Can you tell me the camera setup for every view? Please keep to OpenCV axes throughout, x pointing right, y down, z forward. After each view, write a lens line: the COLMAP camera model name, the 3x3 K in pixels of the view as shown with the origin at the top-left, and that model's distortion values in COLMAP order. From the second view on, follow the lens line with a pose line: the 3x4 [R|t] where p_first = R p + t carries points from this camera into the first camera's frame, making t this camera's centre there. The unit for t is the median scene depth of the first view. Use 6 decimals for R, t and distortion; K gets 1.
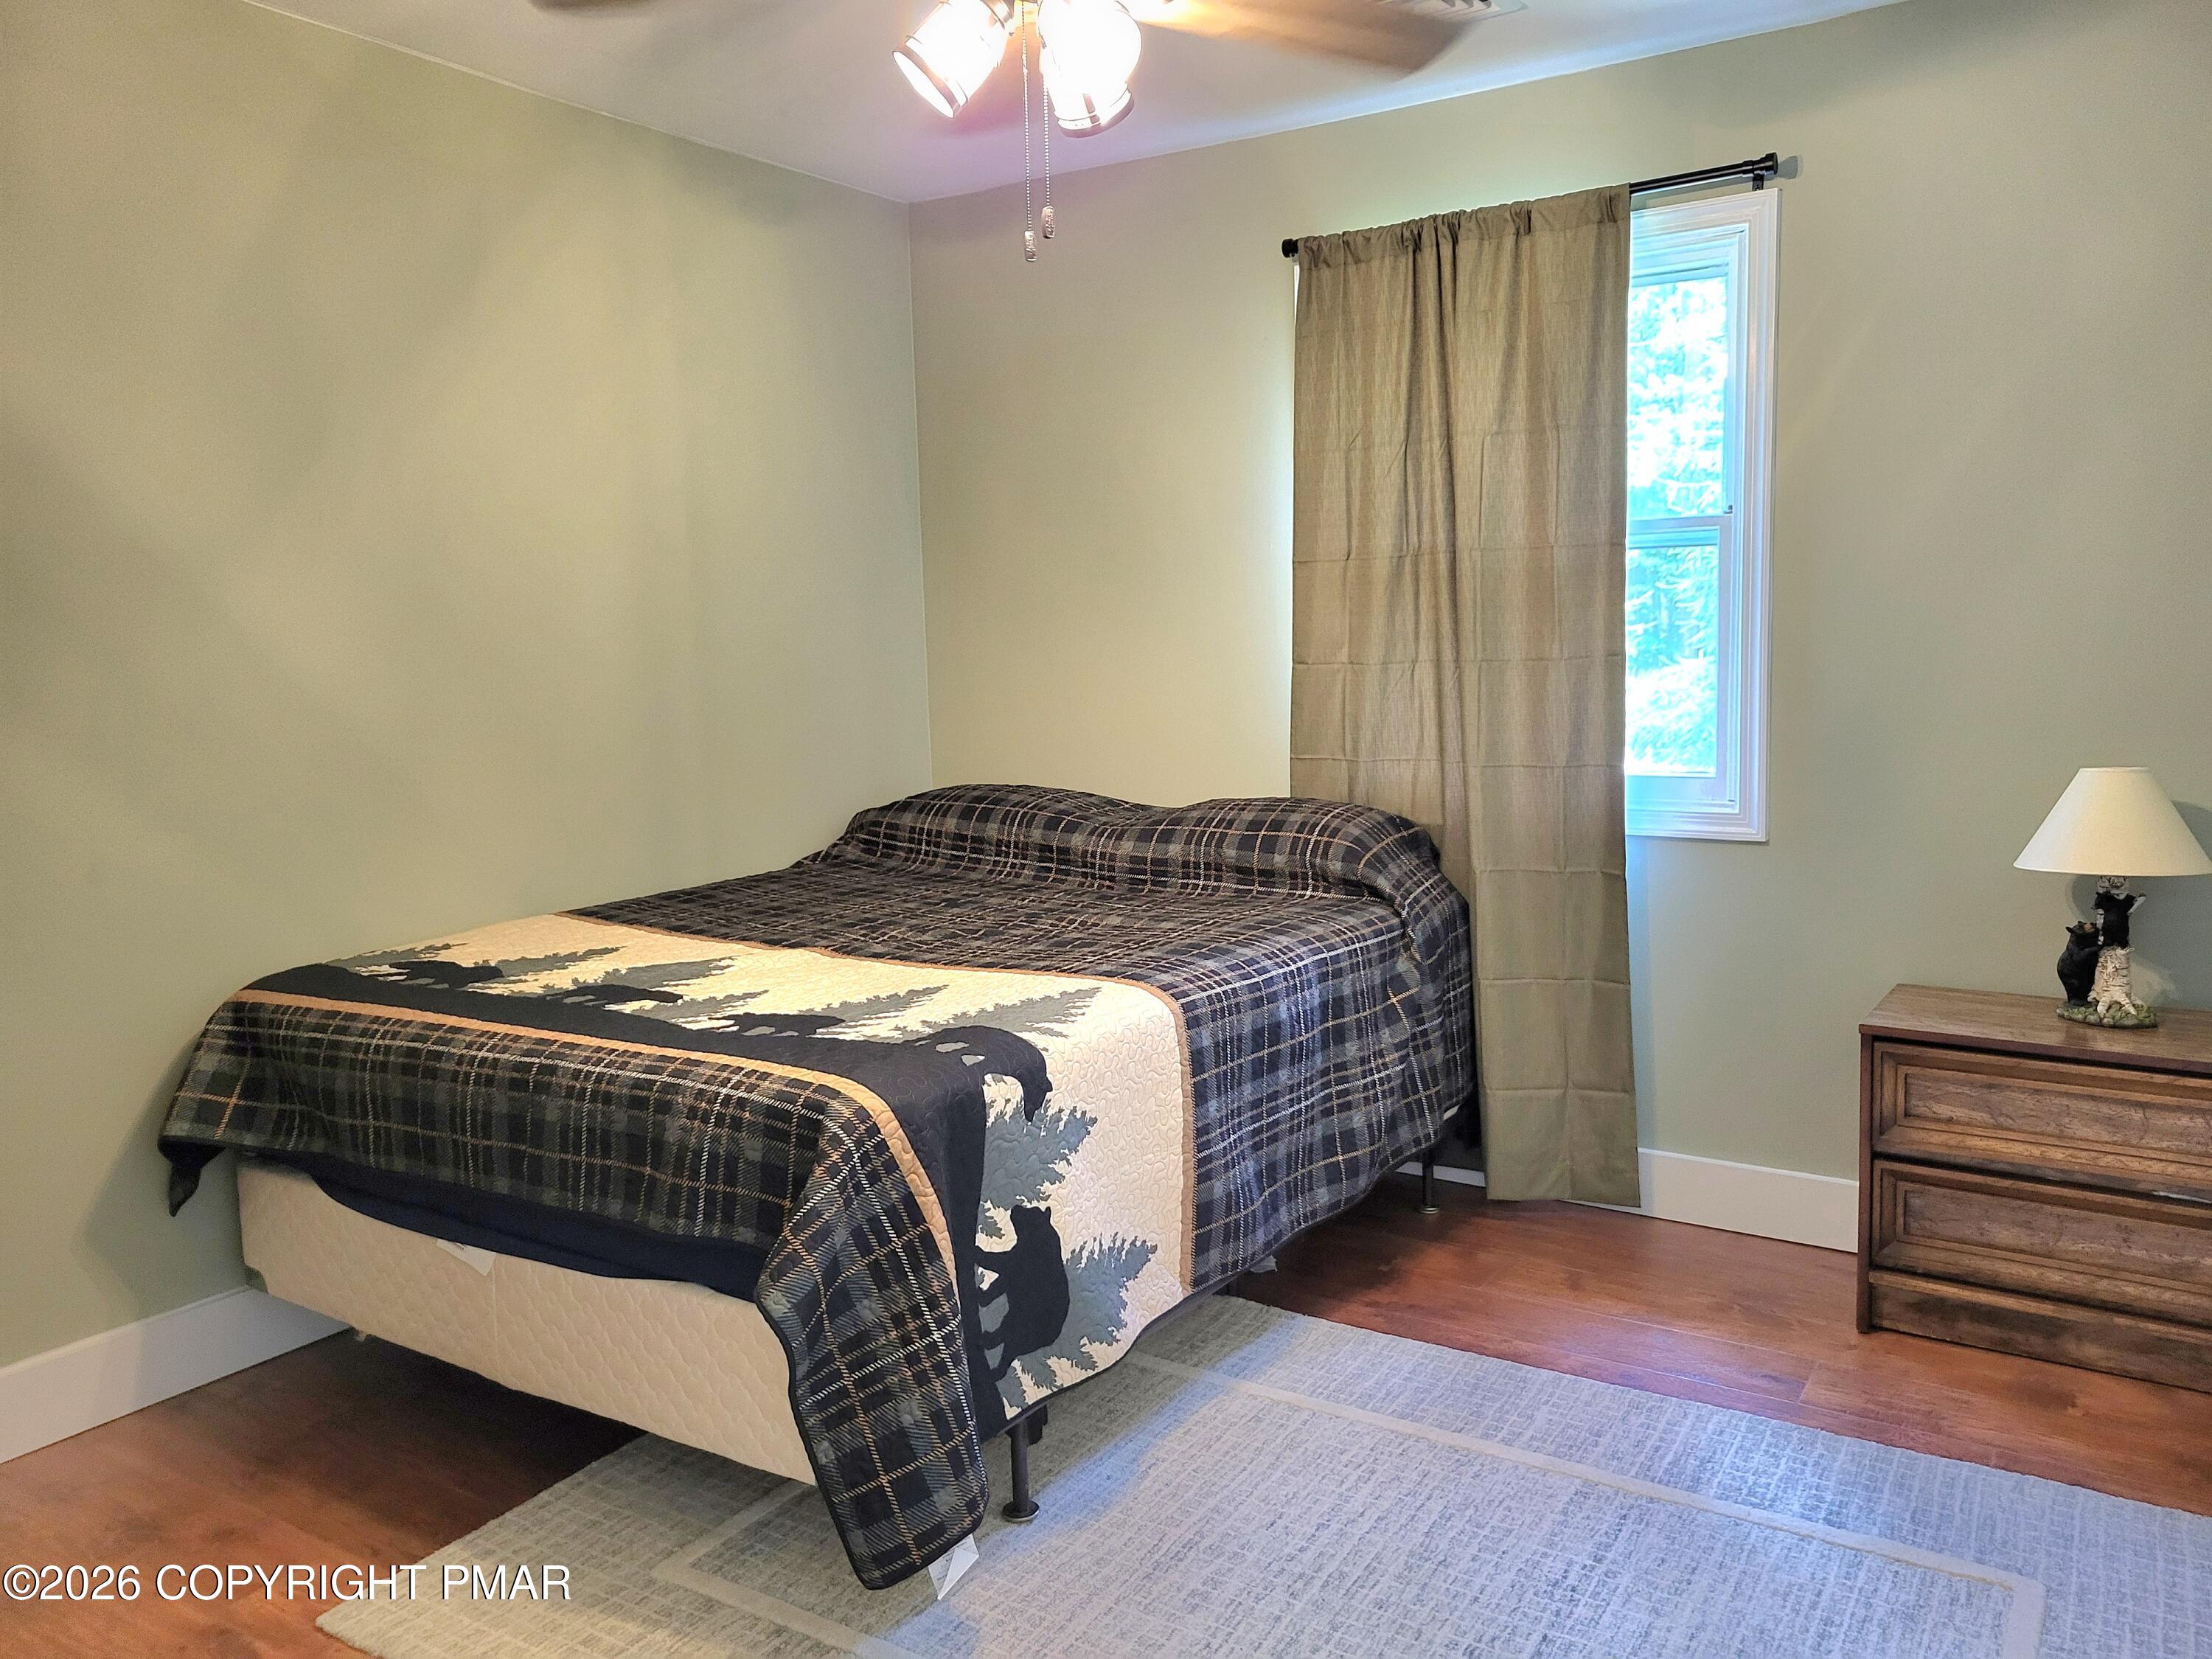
lens RADIAL K [[1650.3, 0, 1106.0], [0, 1650.3, 829.5], [0, 0, 1]] dist [-0.001746, -0.000156]
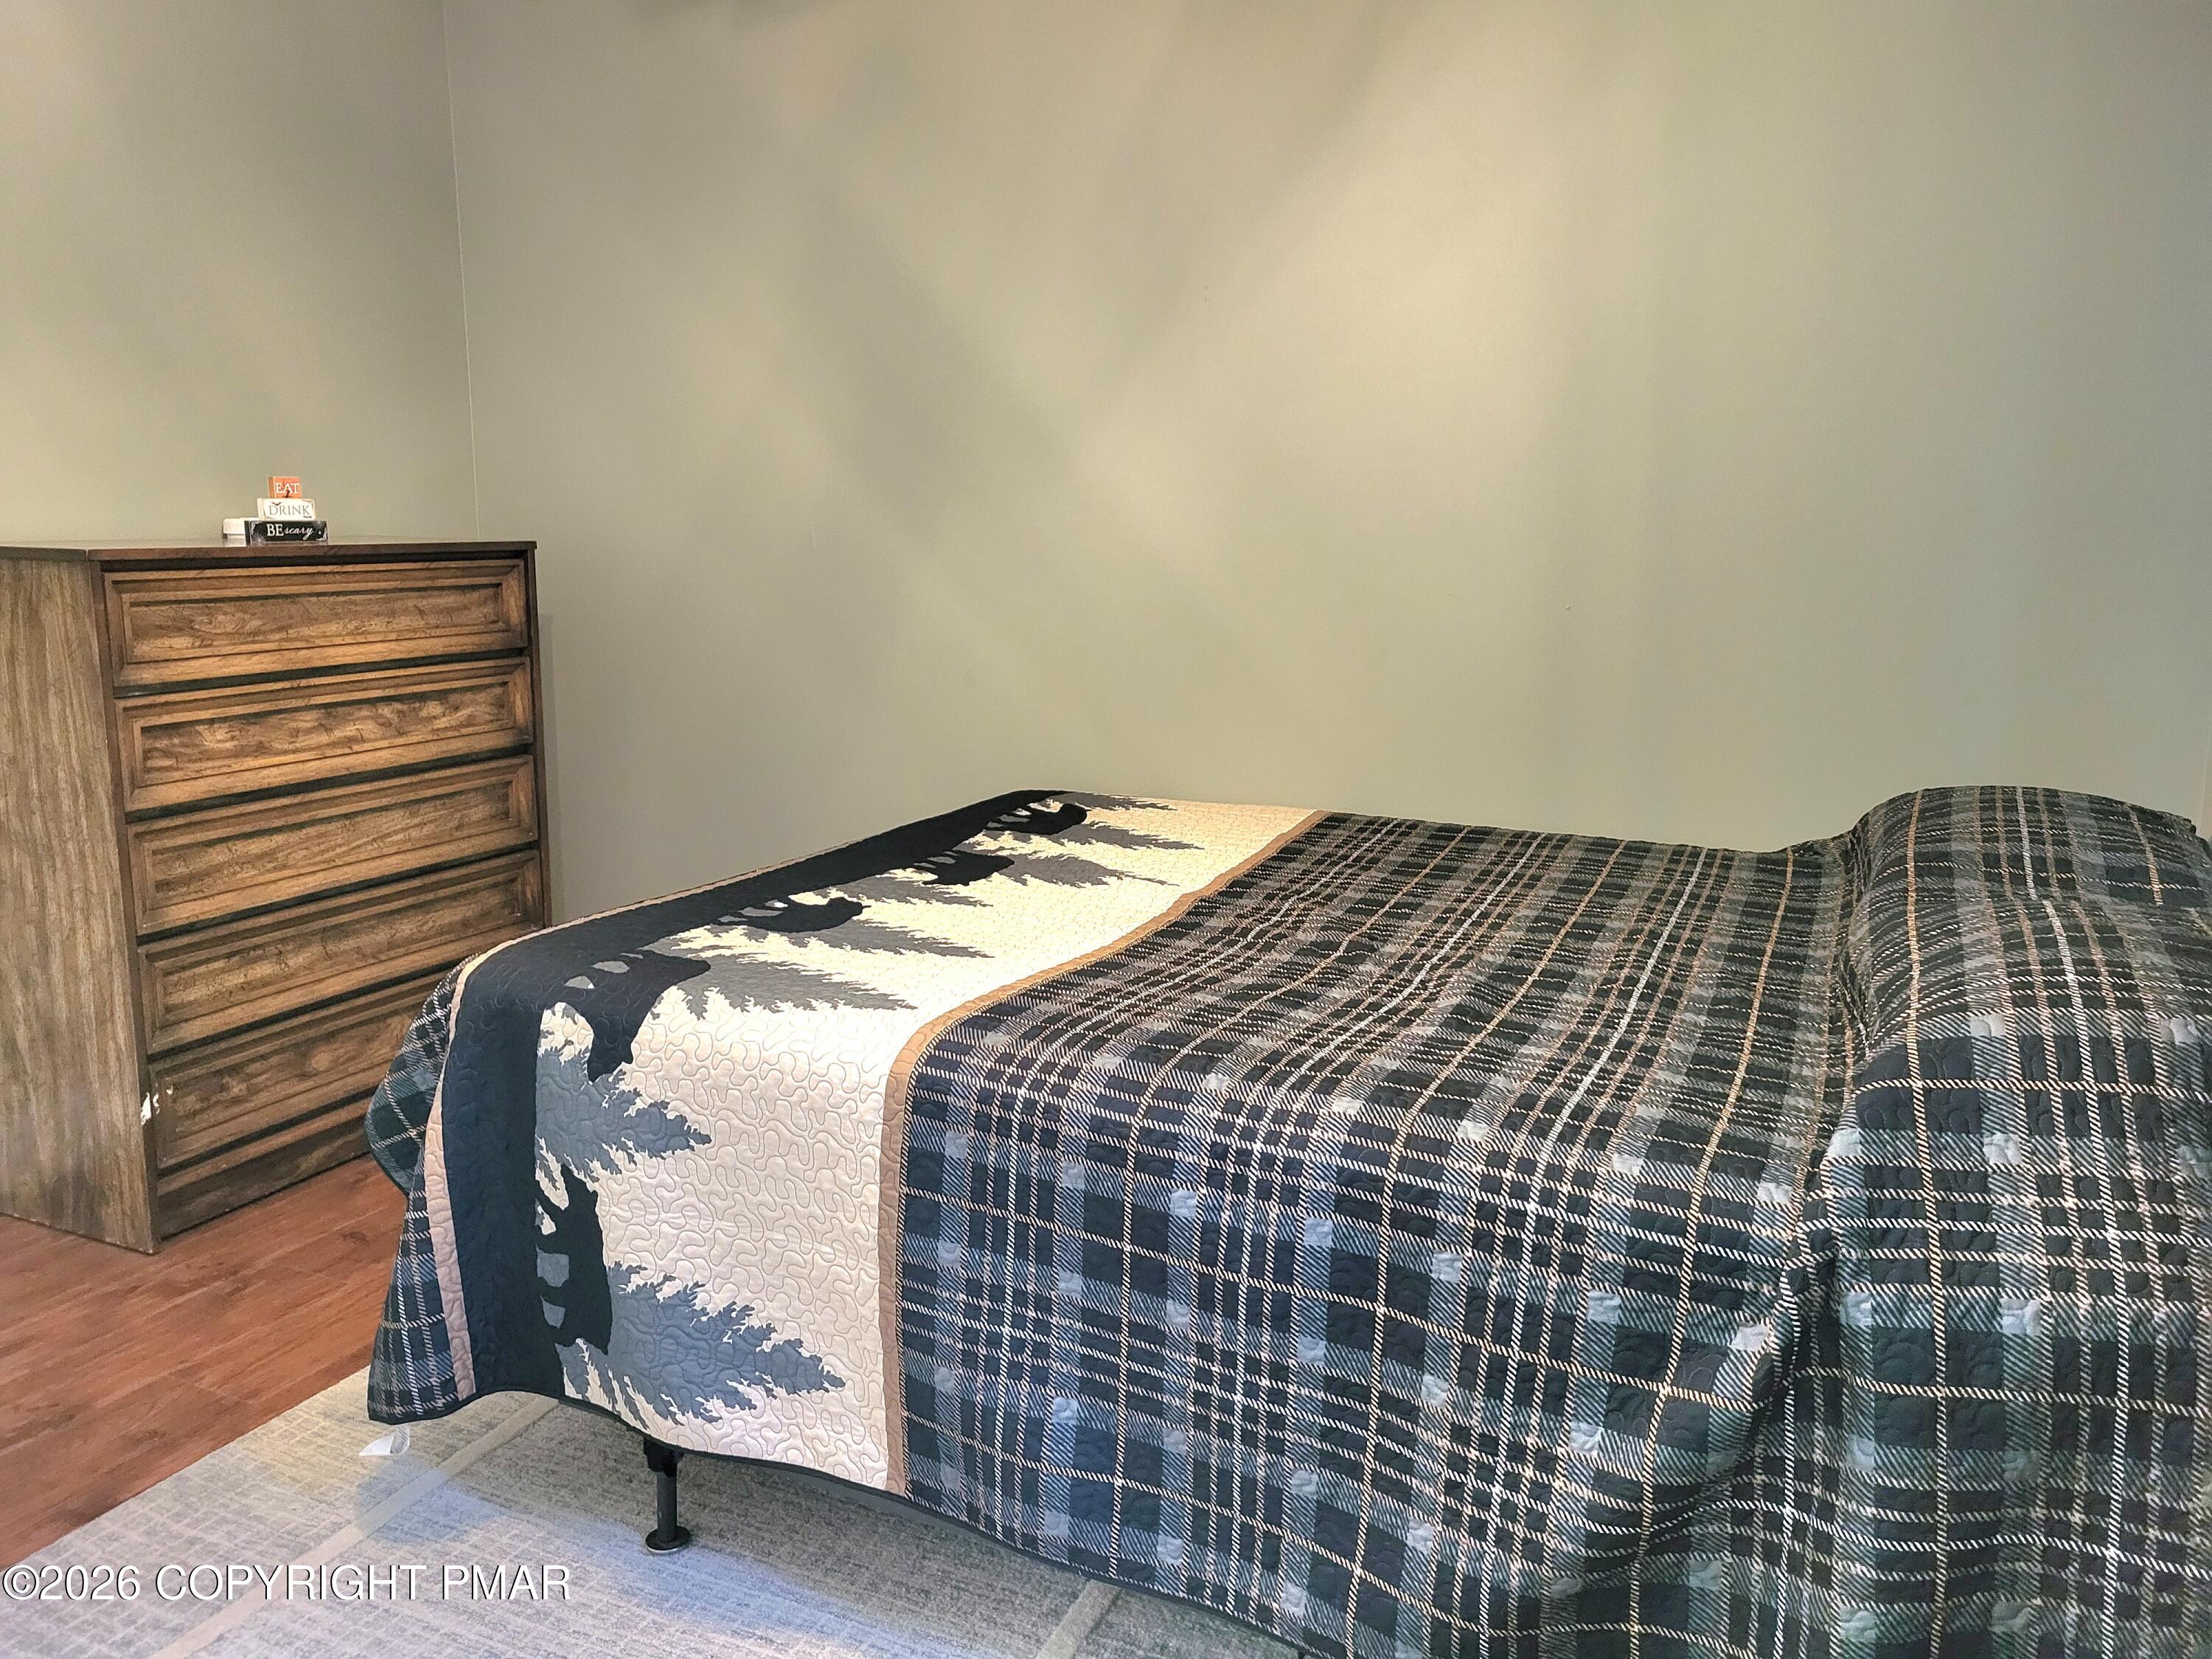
lens RADIAL K [[1657.7, 0, 1106.0], [0, 1657.7, 829.5], [0, 0, 1]] dist [0.036928, 0.000279]
pose [[0.136666, 0.209302, -0.968254, 0.756250], [-0.137592, 0.971961, 0.190682, -0.138130], [0.981015, 0.107164, 0.161633, 1.080155]]
